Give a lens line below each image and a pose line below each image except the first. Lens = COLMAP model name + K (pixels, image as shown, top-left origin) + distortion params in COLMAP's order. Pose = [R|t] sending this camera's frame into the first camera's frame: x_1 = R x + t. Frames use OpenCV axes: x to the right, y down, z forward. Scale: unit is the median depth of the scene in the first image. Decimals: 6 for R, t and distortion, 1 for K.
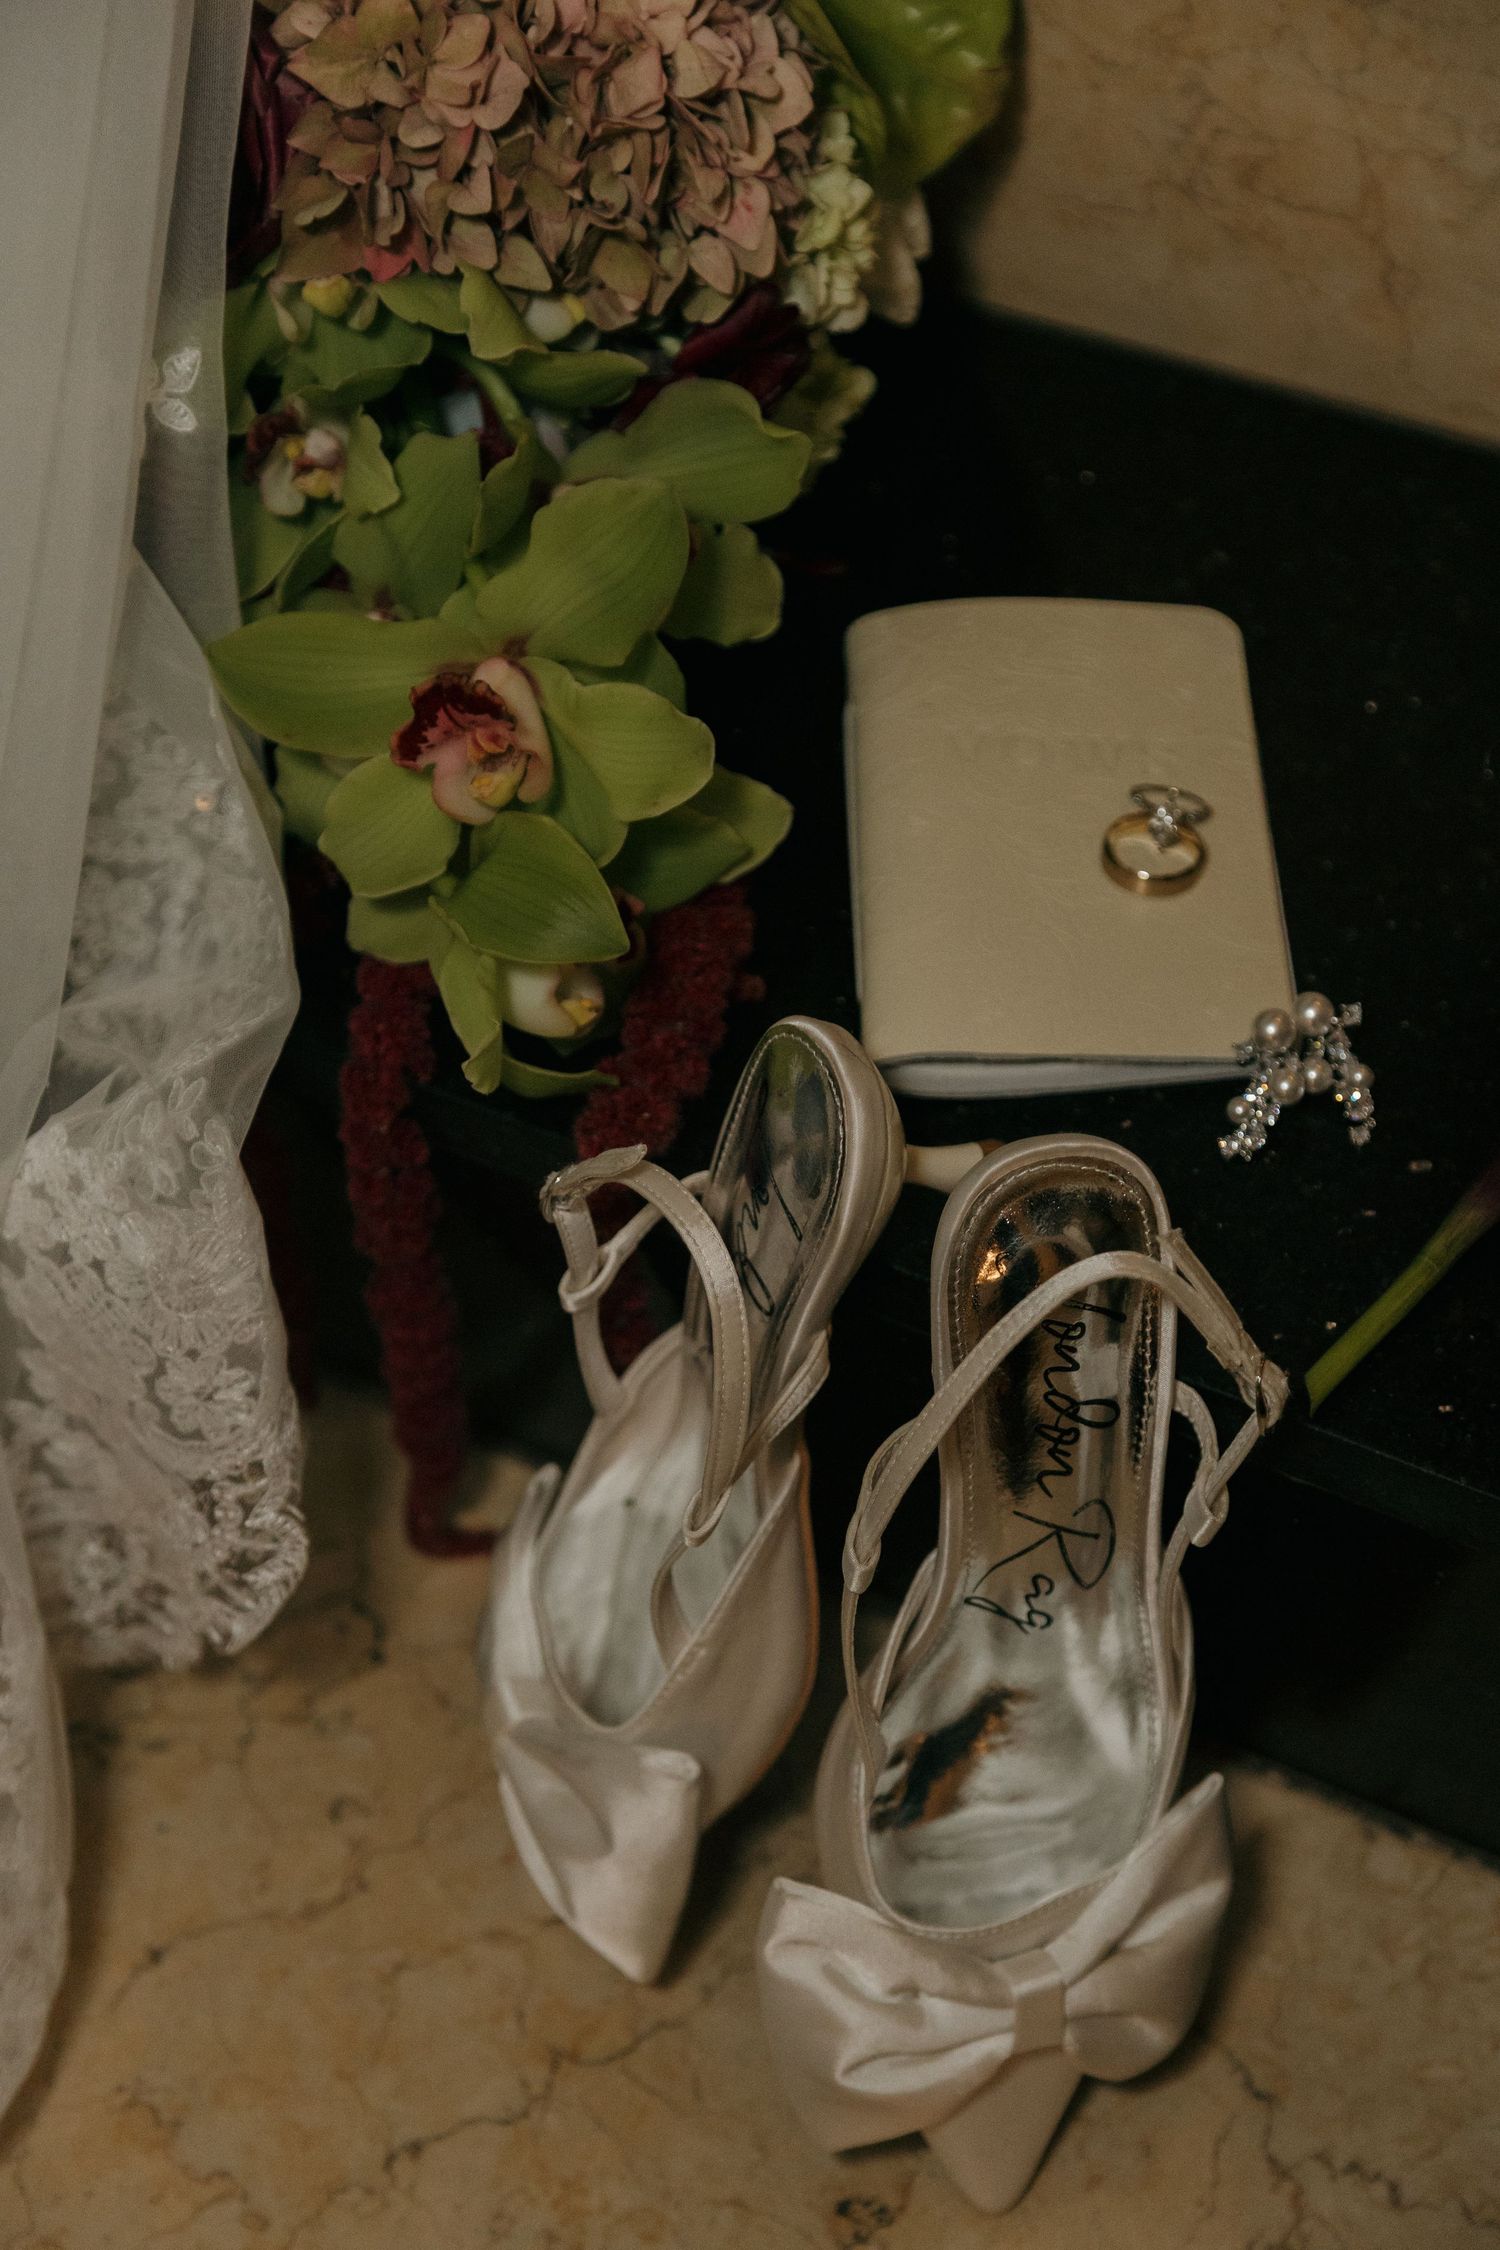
lens RADIAL K [[4240.0, 0, 750.0], [0, 4240.0, 1125.0], [0, 0, 1]] dist [-0.000291, 0.180507]
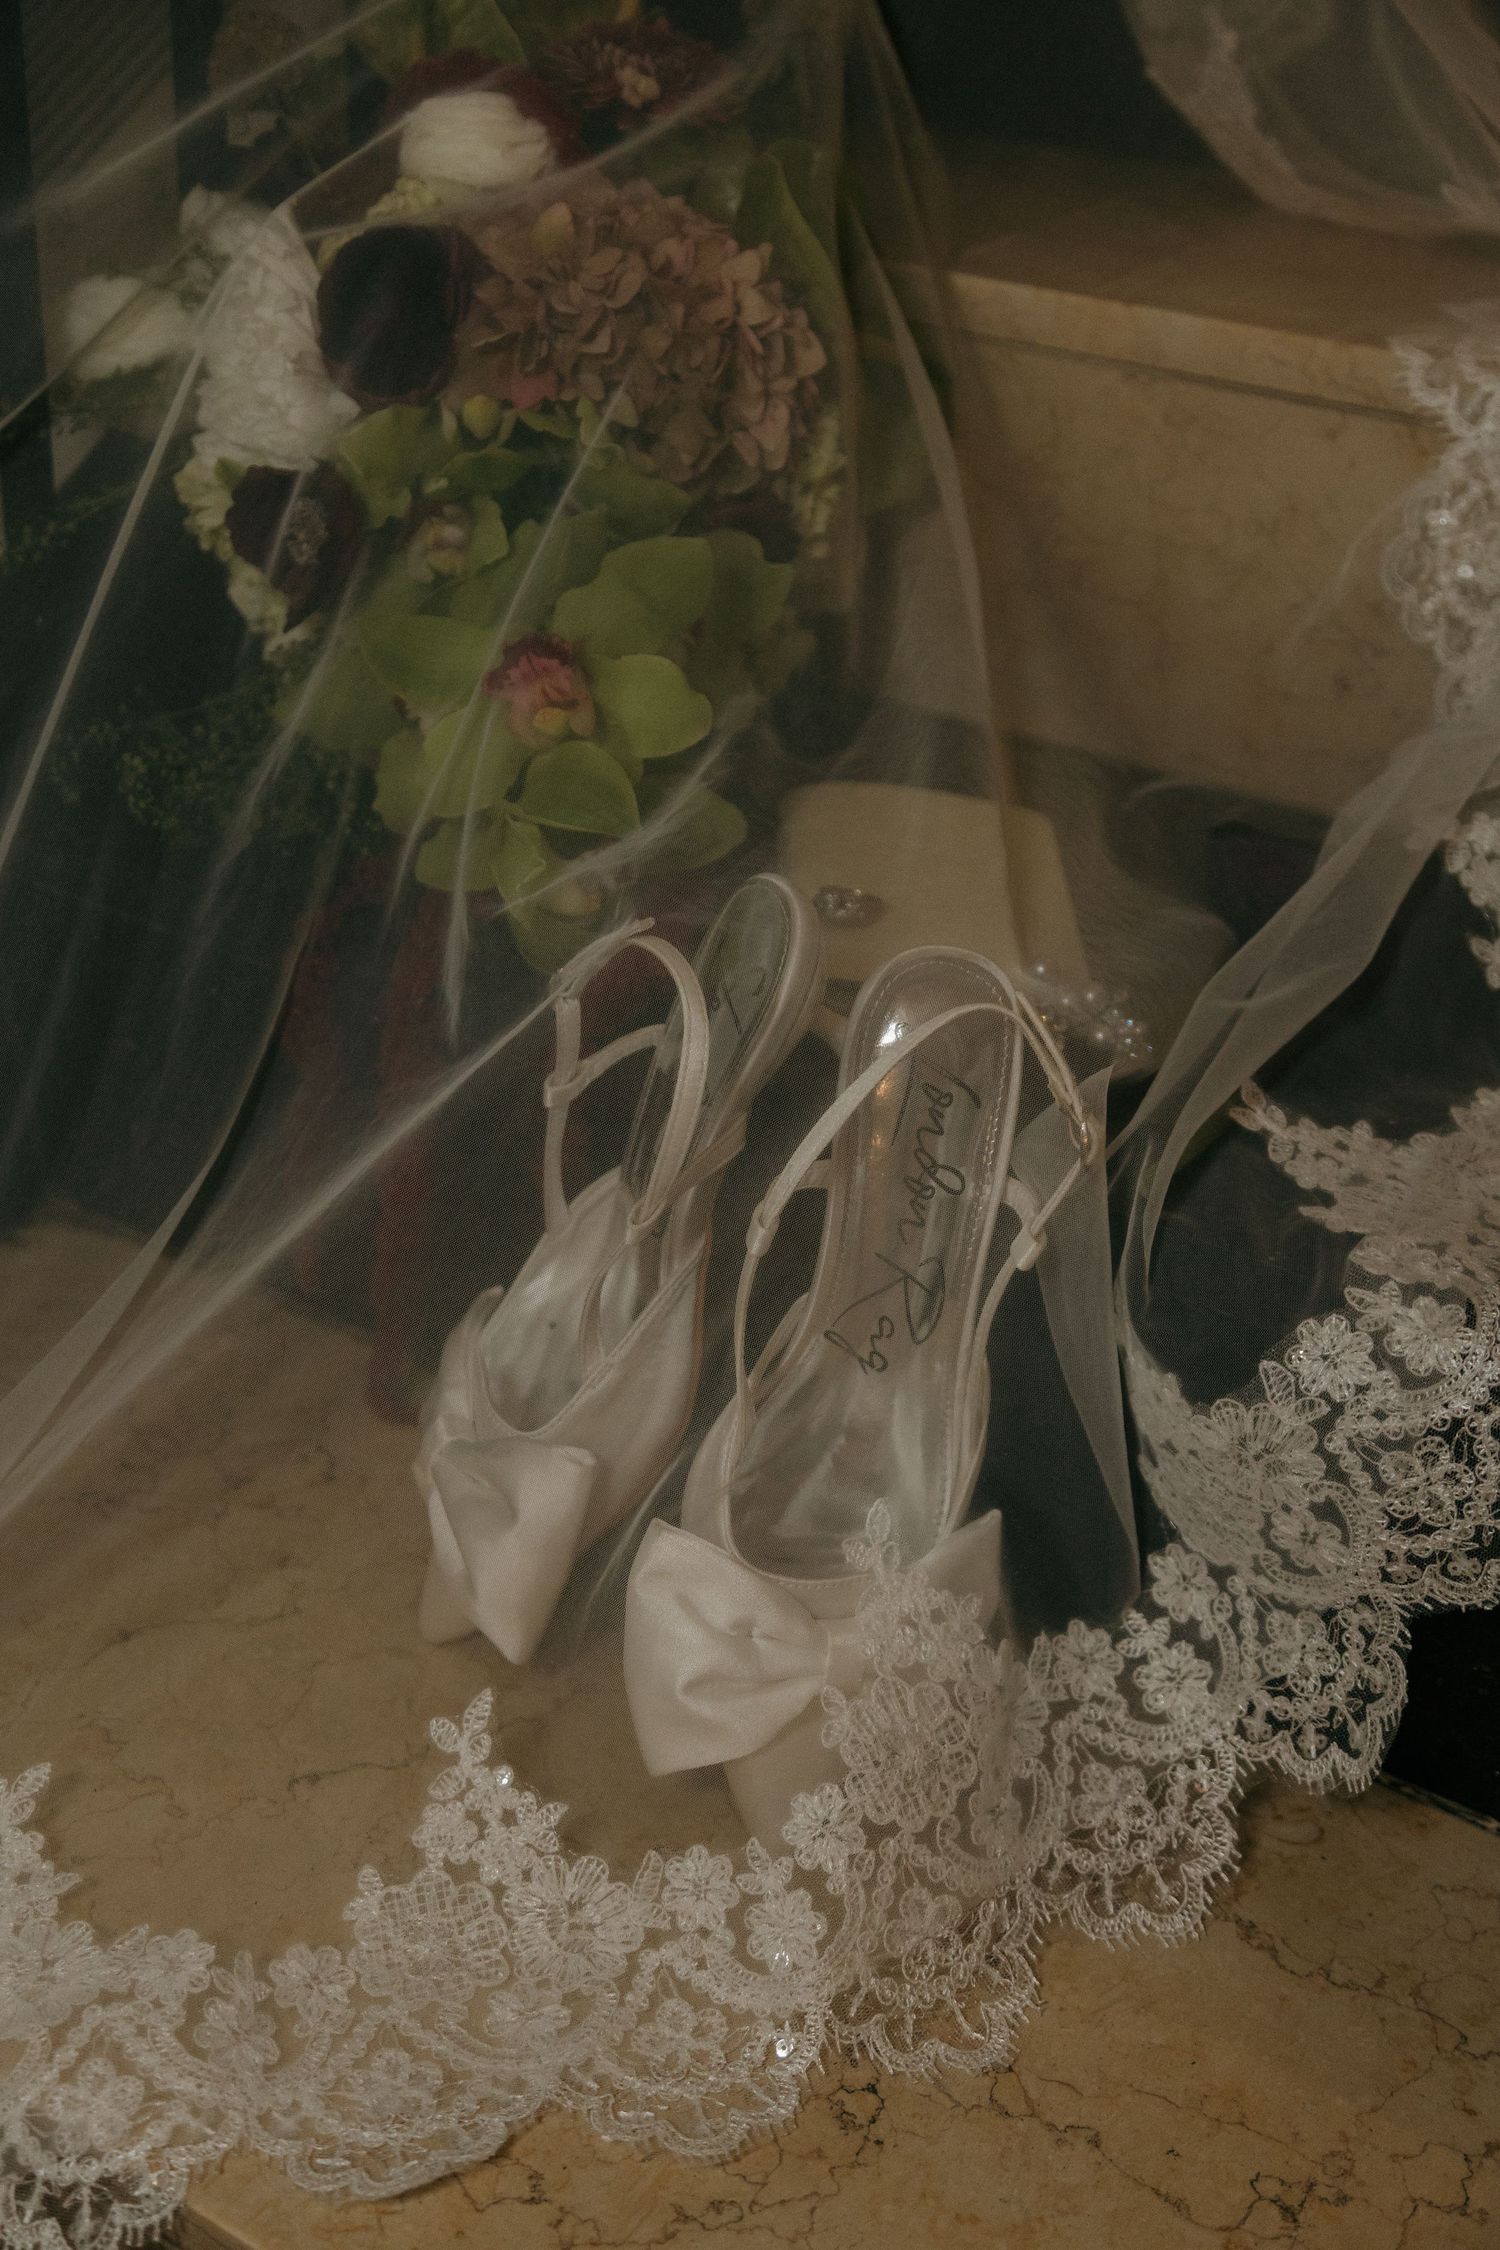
lens RADIAL K [[2537.4, 0, 750.0], [0, 2537.4, 1125.0], [0, 0, 1]] dist [-0.001410, -0.051125]
pose [[0.986934, 0.146307, 0.067500, -0.032837], [-0.122128, 0.952514, -0.278929, 0.264665], [-0.105104, 0.267041, 0.957937, 0.237664]]
